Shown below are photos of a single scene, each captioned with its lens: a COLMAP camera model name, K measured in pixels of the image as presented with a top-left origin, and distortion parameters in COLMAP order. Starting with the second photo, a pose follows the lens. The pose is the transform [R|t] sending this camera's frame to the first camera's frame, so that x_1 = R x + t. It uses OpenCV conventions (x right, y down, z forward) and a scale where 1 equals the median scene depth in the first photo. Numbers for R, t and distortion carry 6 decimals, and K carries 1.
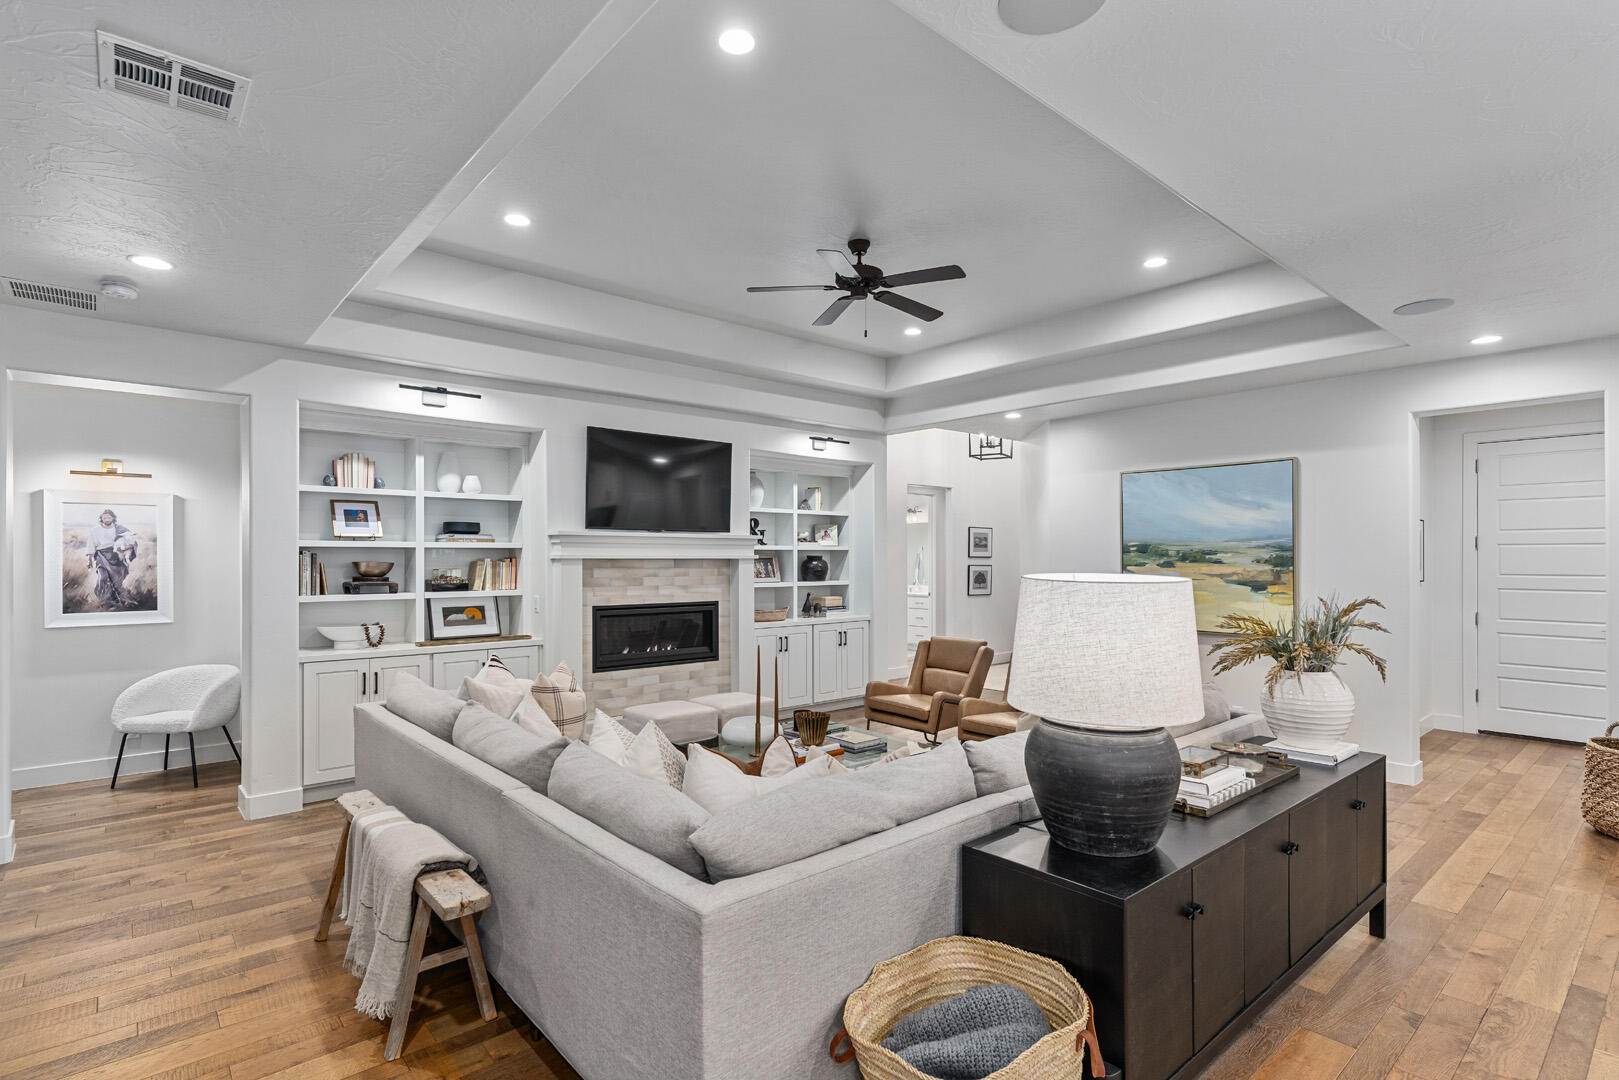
lens RADIAL K [[795.6, 0, 803.5], [0, 795.6, 554.6], [0, 0, 1]] dist [0.004762, -0.000106]
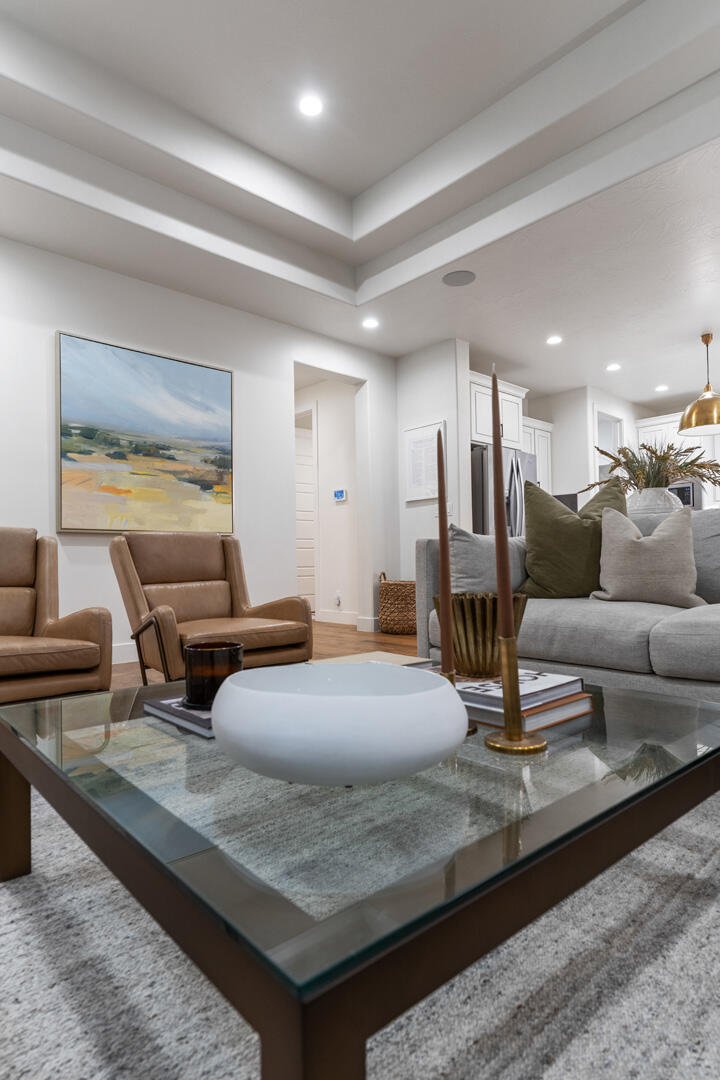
lens RADIAL K [[603.0, 0, 361.6], [0, 603.0, 546.9], [0, 0, 1]] dist [0.001646, 0.000309]
pose [[-0.020875, 0.022817, 0.999522, -0.212708], [0.009936, 0.999695, -0.022614, 0.136995], [-0.999733, 0.009459, -0.021096, 0.798084]]
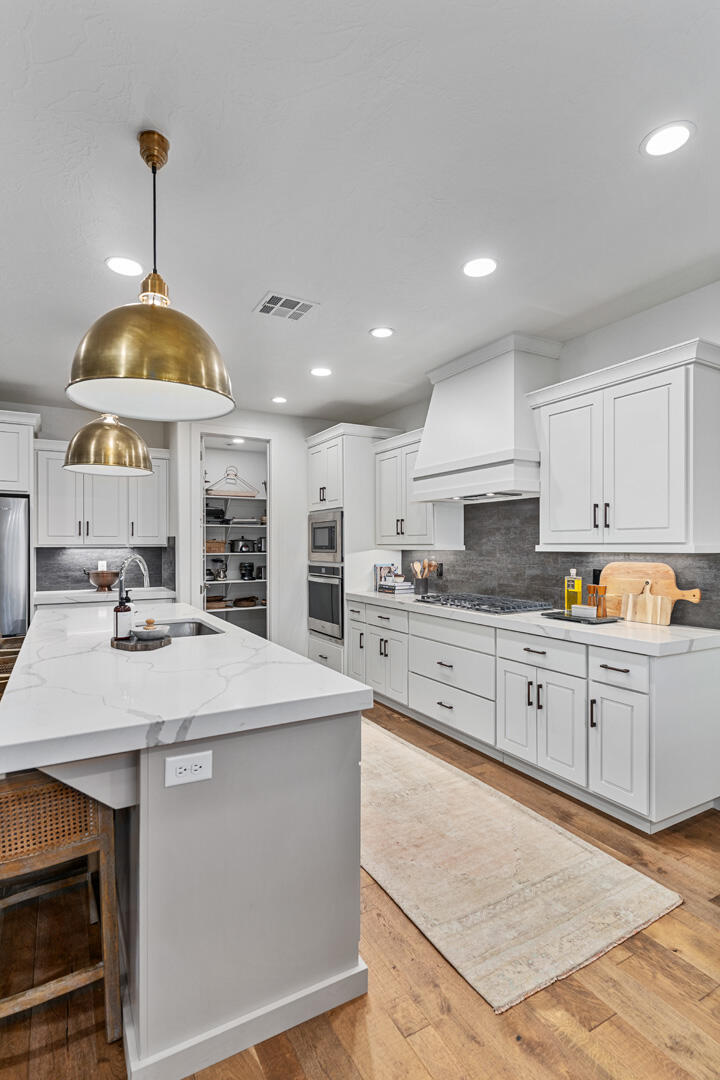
lens RADIAL K [[530.7, 0, 358.8], [0, 530.7, 547.9], [0, 0, 1]] dist [0.004762, -0.000106]
pose [[0.203626, -0.003685, 0.979042, 0.209031], [-0.003038, 0.999986, 0.004396, 0.018676], [-0.979044, -0.003870, 0.203612, -0.138434]]
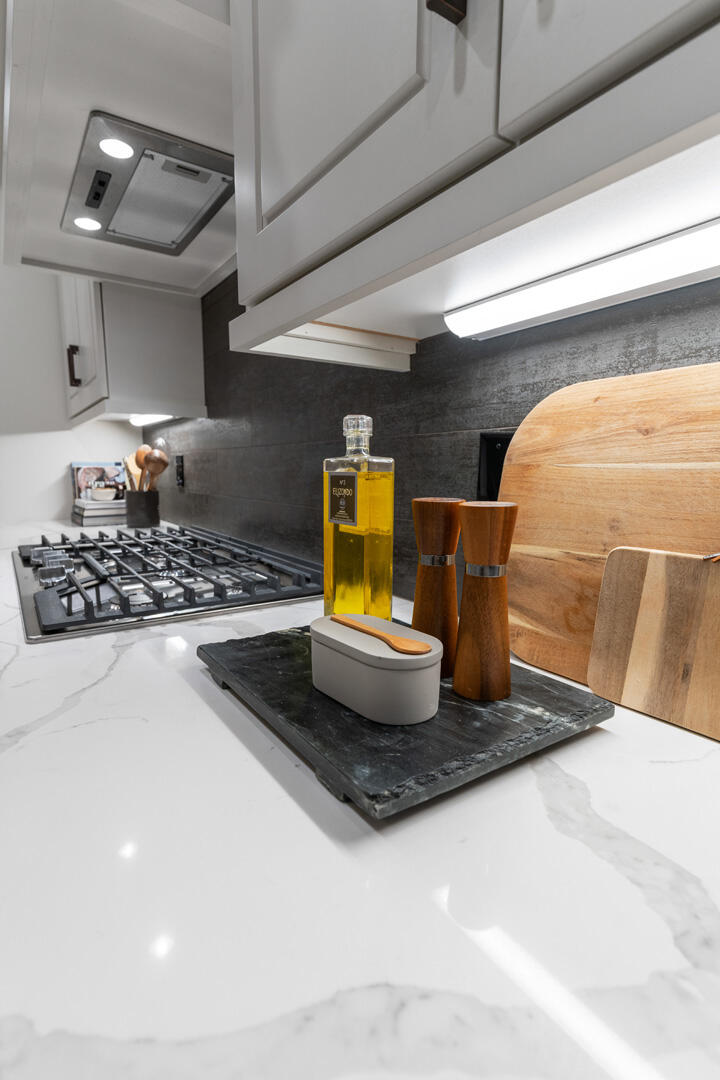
lens RADIAL K [[530.7, 0, 358.8], [0, 530.7, 547.9], [0, 0, 1]] dist [0.004762, -0.000106]
pose [[0.120595, -0.148462, 0.981537, 0.681855], [-0.007123, 0.988599, 0.150406, 0.051542], [-0.992676, -0.025130, 0.118162, -0.255095]]
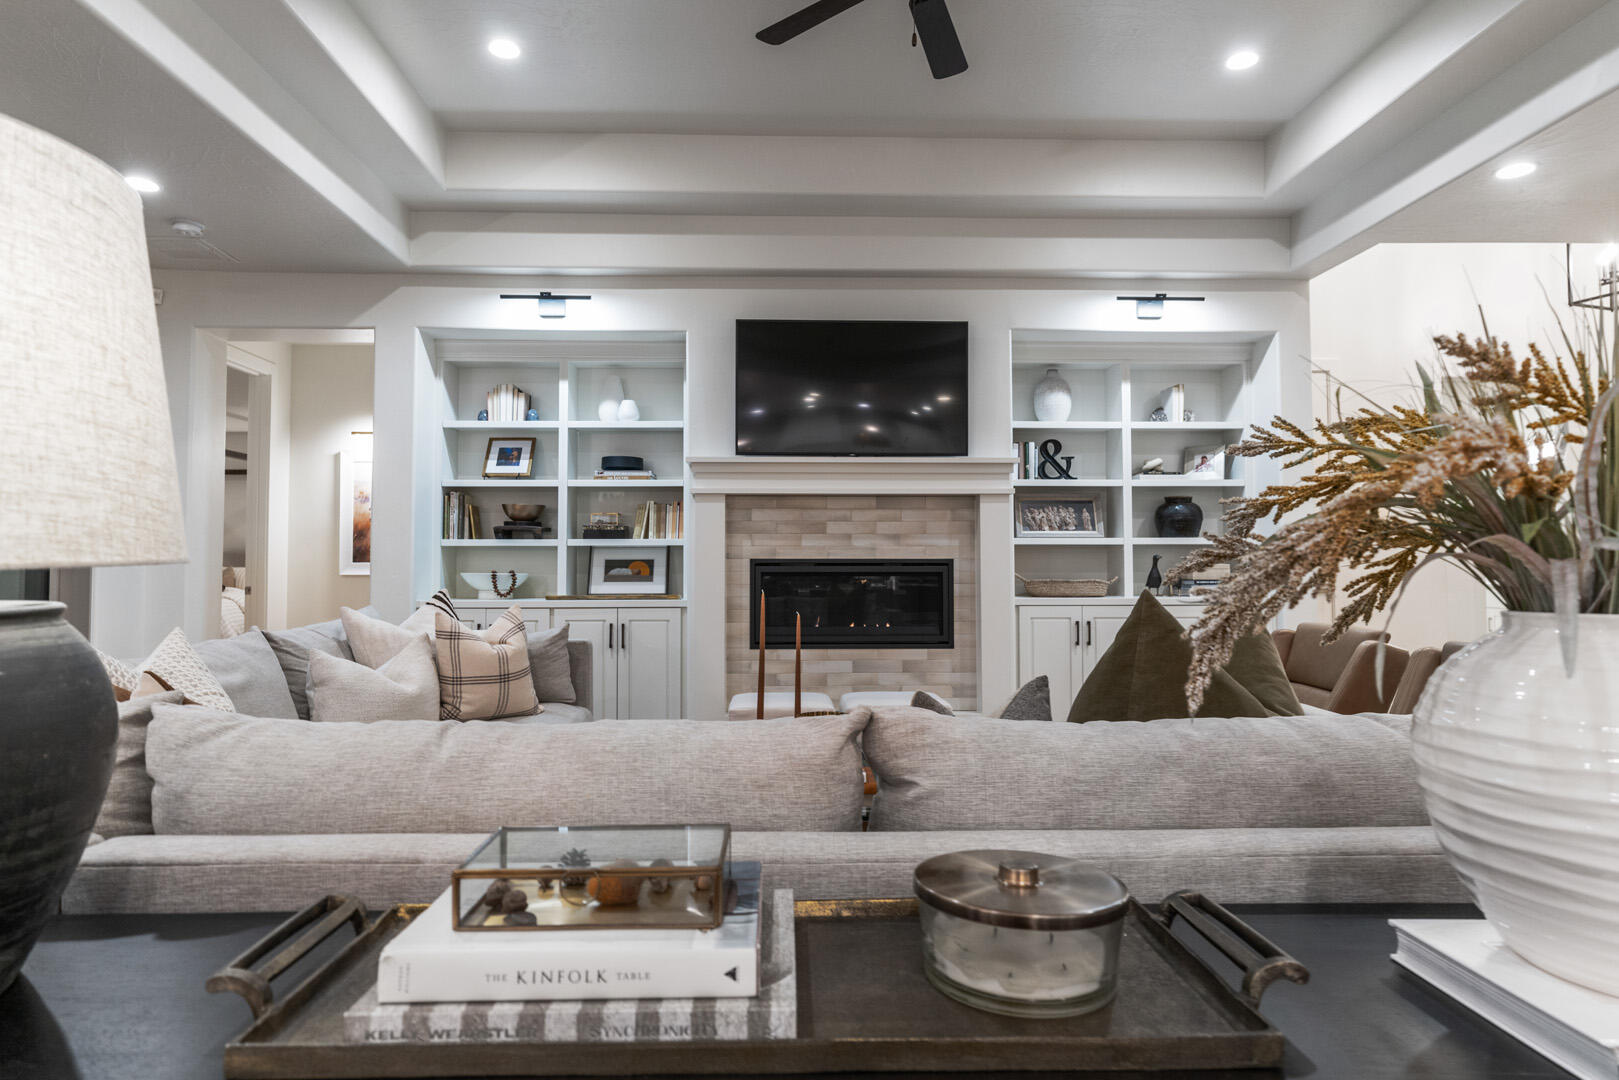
lens RADIAL K [[932.6, 0, 802.5], [0, 932.6, 533.0], [0, 0, 1]] dist [-0.000716, 0.000704]
pose [[0.775171, -0.023607, -0.631310, 0.323372], [0.004151, 0.999470, -0.032277, 0.068206], [0.631738, 0.022399, 0.774858, 0.348692]]
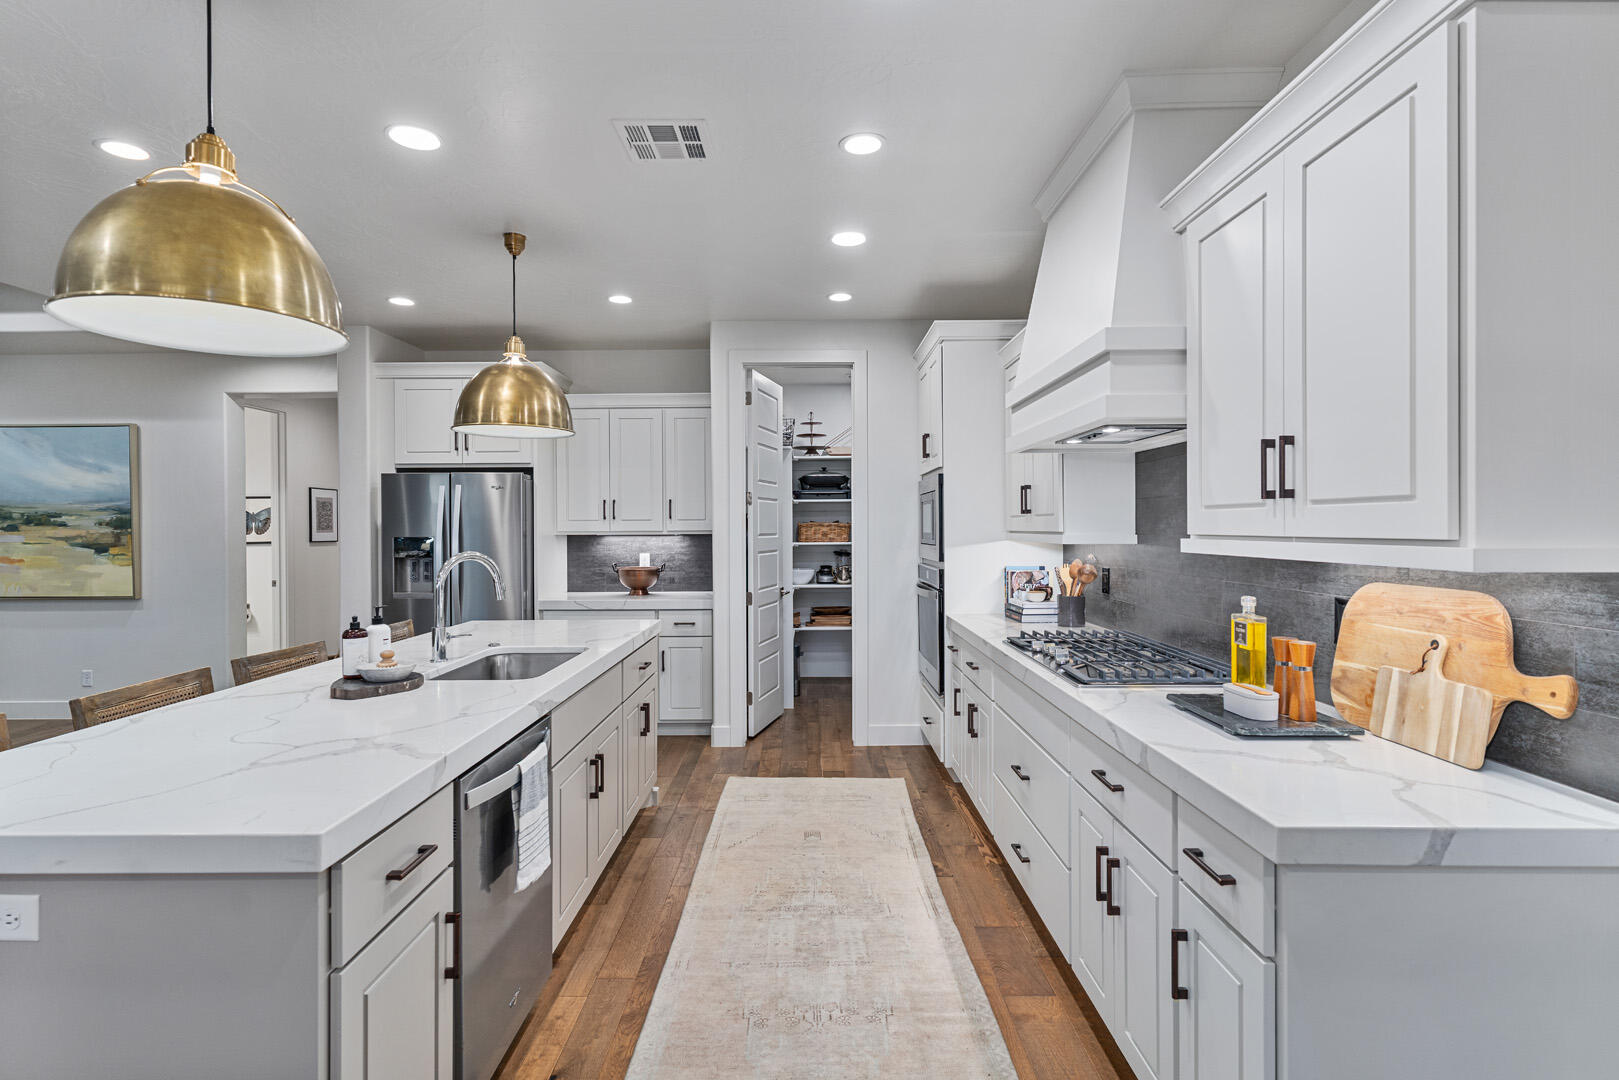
lens RADIAL K [[782.5, 0, 803.2], [0, 782.5, 531.2], [0, 0, 1]] dist [0.000405, -0.000531]
pose [[0.661319, -0.007521, 0.750067, 0.407196], [0.001723, 0.999962, 0.008508, 0.010637], [-0.750103, -0.004334, 0.661307, -0.320863]]
